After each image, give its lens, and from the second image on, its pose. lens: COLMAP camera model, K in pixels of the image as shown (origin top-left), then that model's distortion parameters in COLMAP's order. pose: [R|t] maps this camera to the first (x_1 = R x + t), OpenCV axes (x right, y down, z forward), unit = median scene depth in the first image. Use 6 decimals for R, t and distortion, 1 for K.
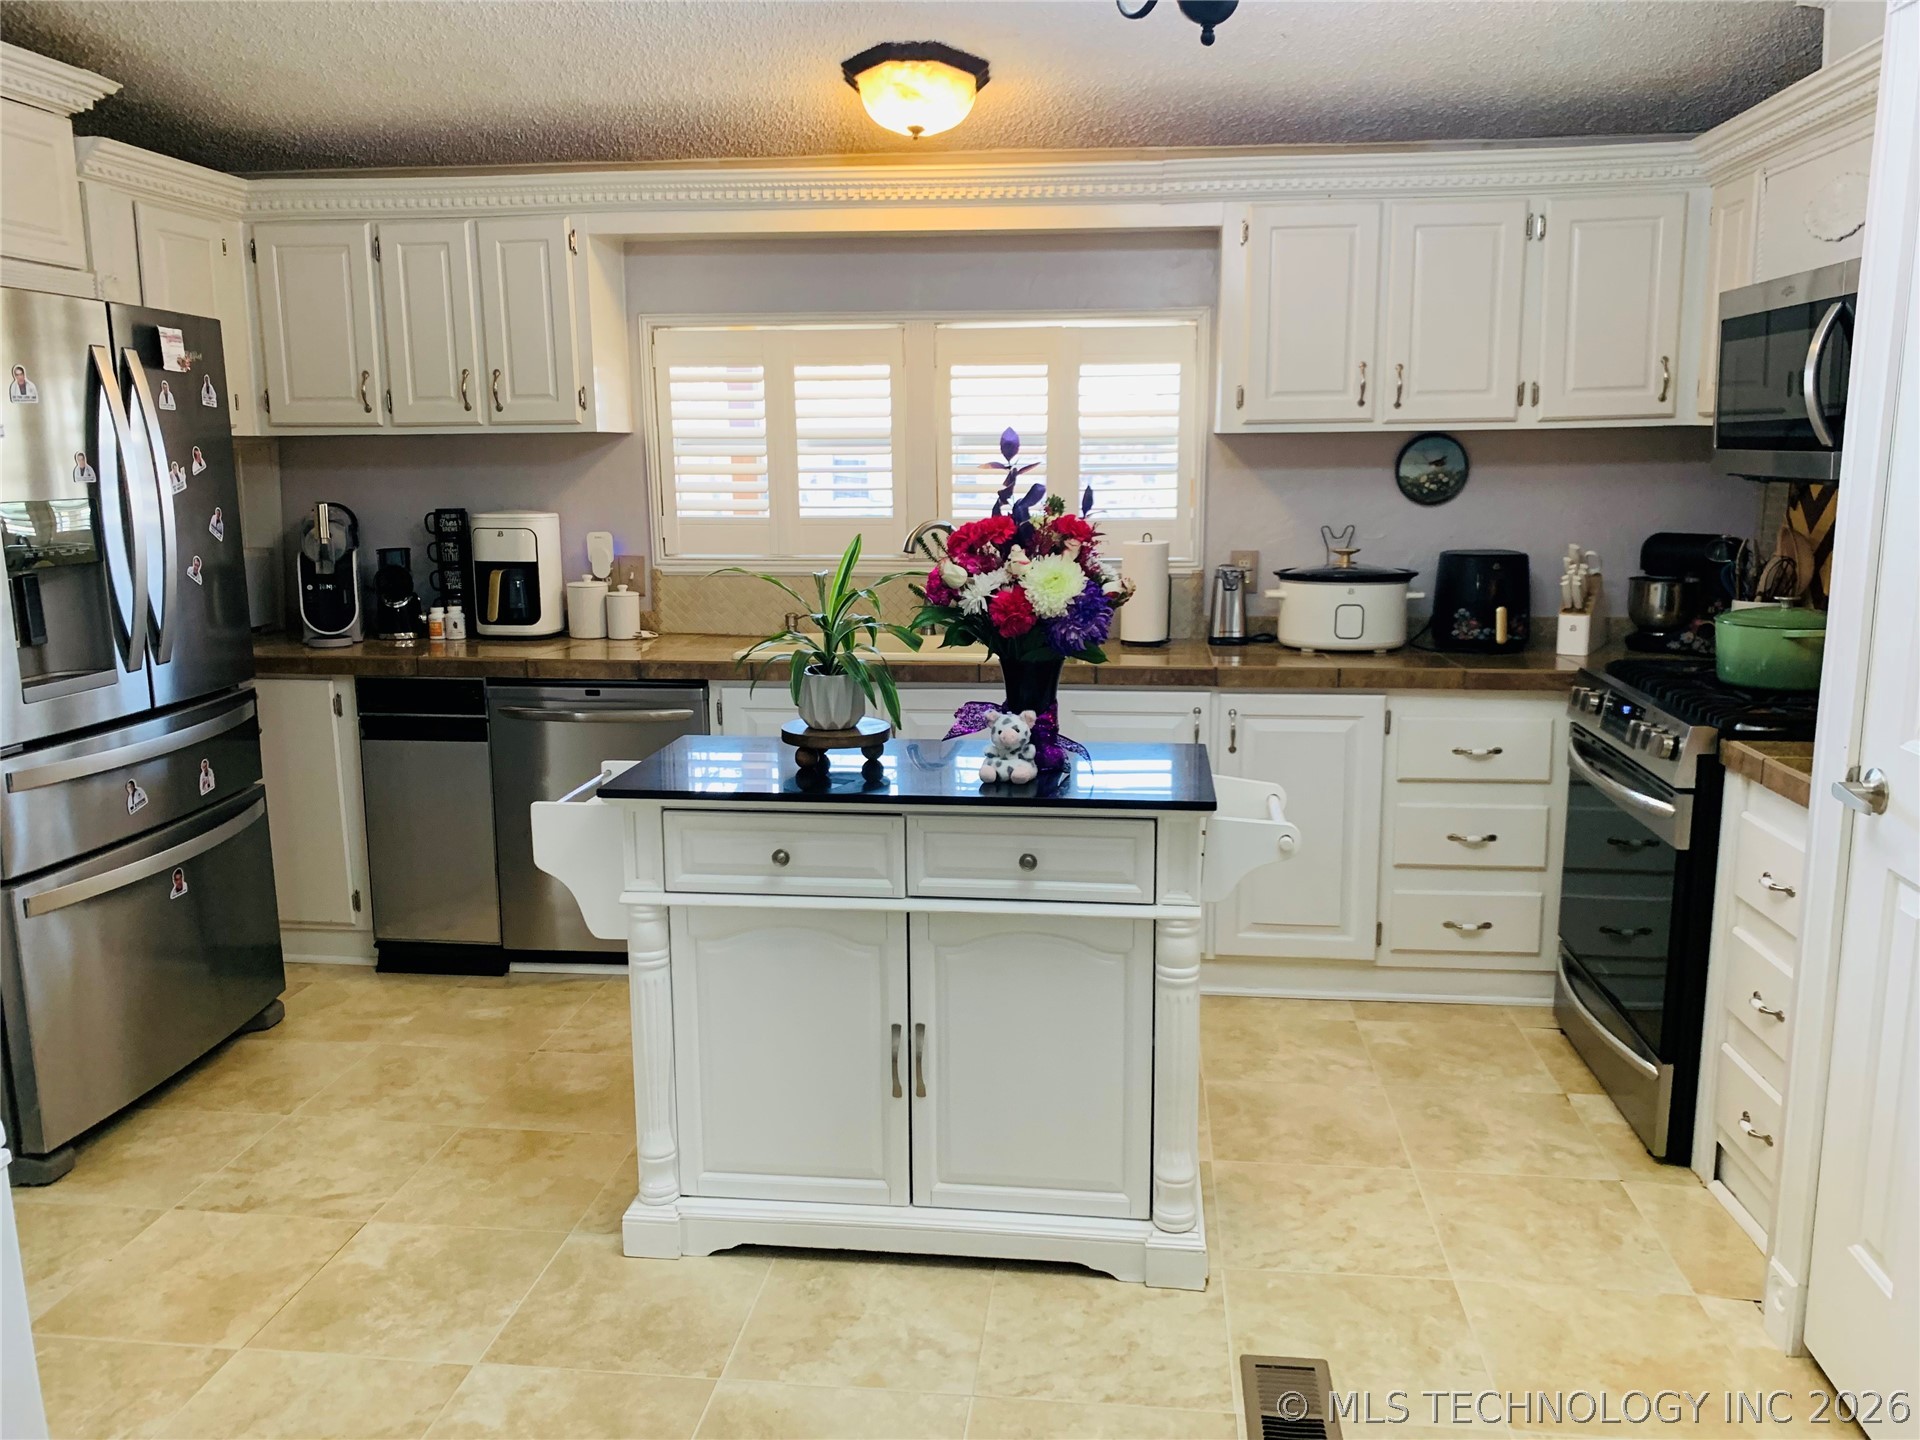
lens RADIAL K [[1459.4, 0, 969.3], [0, 1459.4, 716.4], [0, 0, 1]] dist [0.002268, -0.010976]
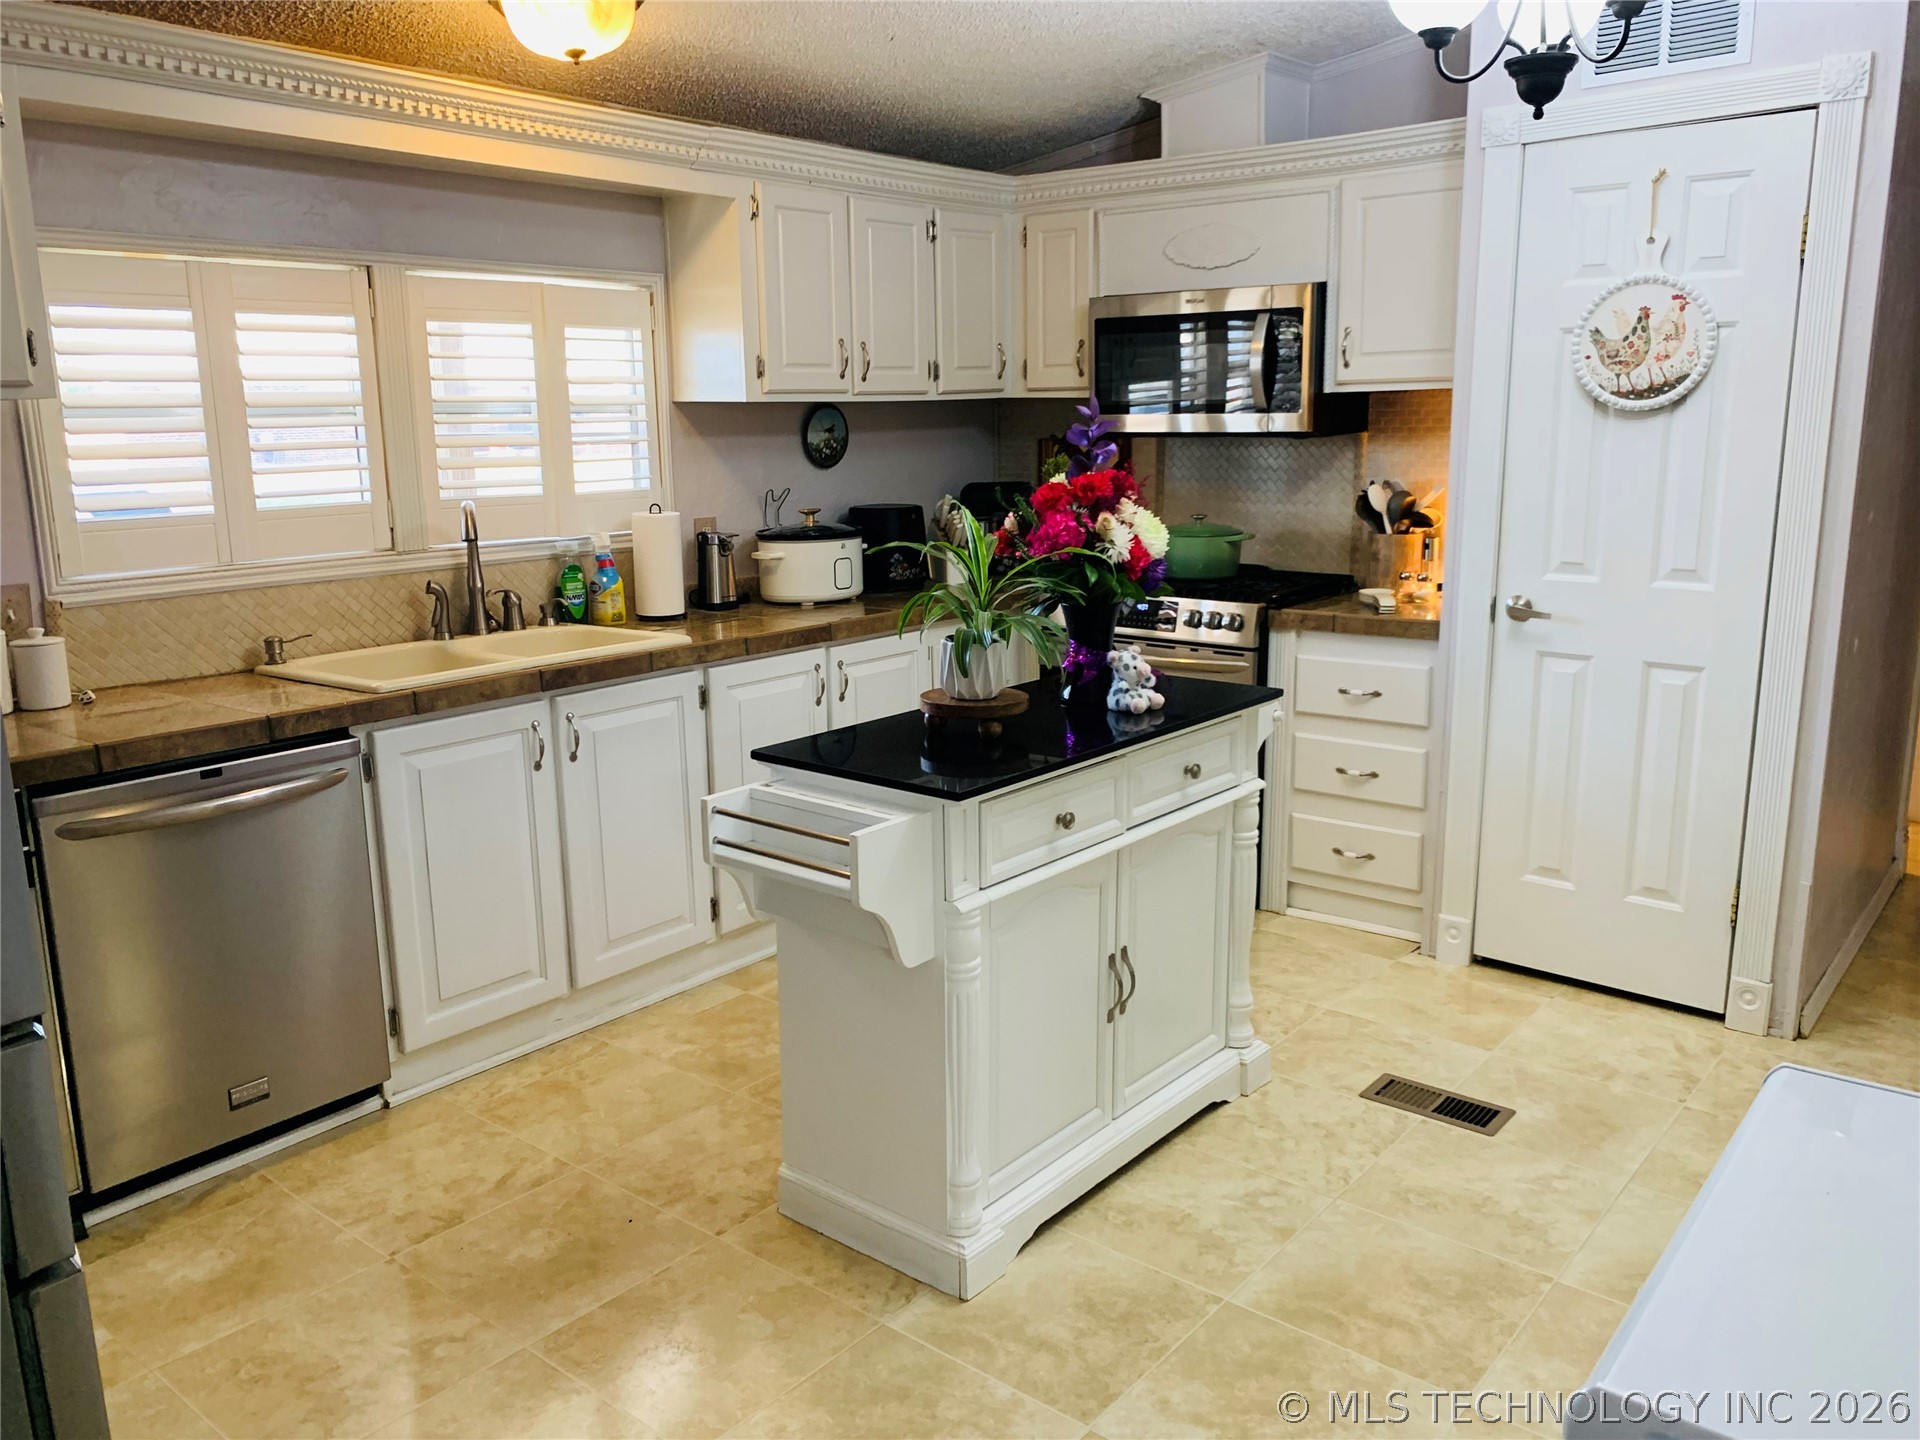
lens RADIAL K [[1459.4, 0, 942.4], [0, 1459.4, 723.7], [0, 0, 1]] dist [0.002268, -0.010976]
pose [[0.551442, -0.174598, 0.815737, -0.672481], [0.159613, 0.981869, 0.102256, -0.058285], [-0.818801, 0.073814, 0.569312, 0.339102]]
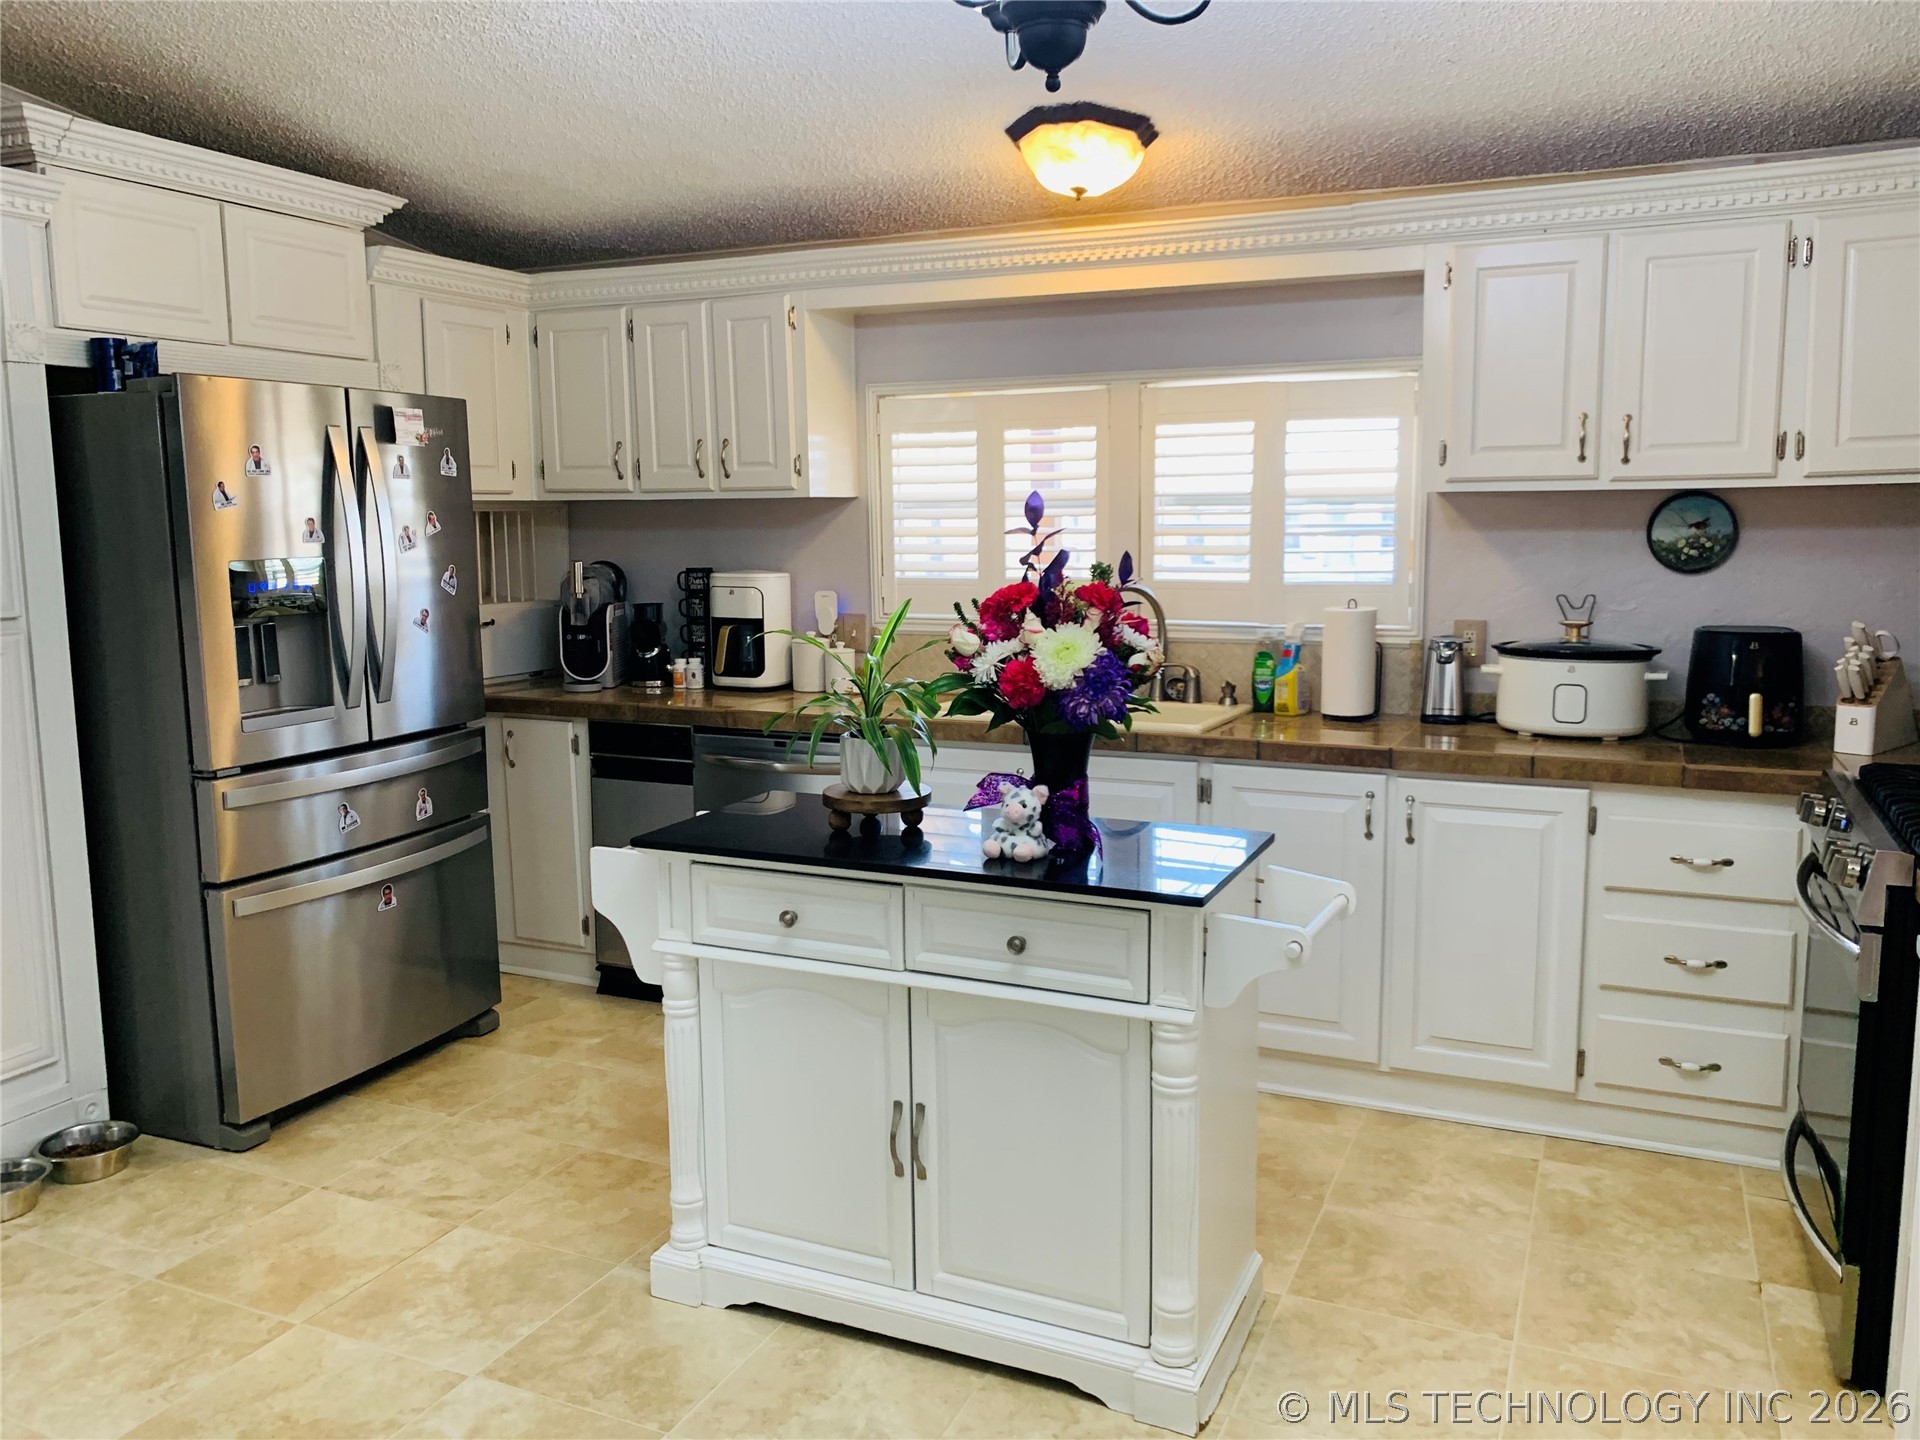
lens RADIAL K [[1459.4, 0, 958.0], [0, 1459.4, 710.1], [0, 0, 1]] dist [0.002268, -0.010976]
pose [[0.950967, 0.038888, -0.306839, 0.194360], [-0.051791, 0.998078, -0.034019, -0.012848], [0.304927, 0.048243, 0.951153, 0.050346]]
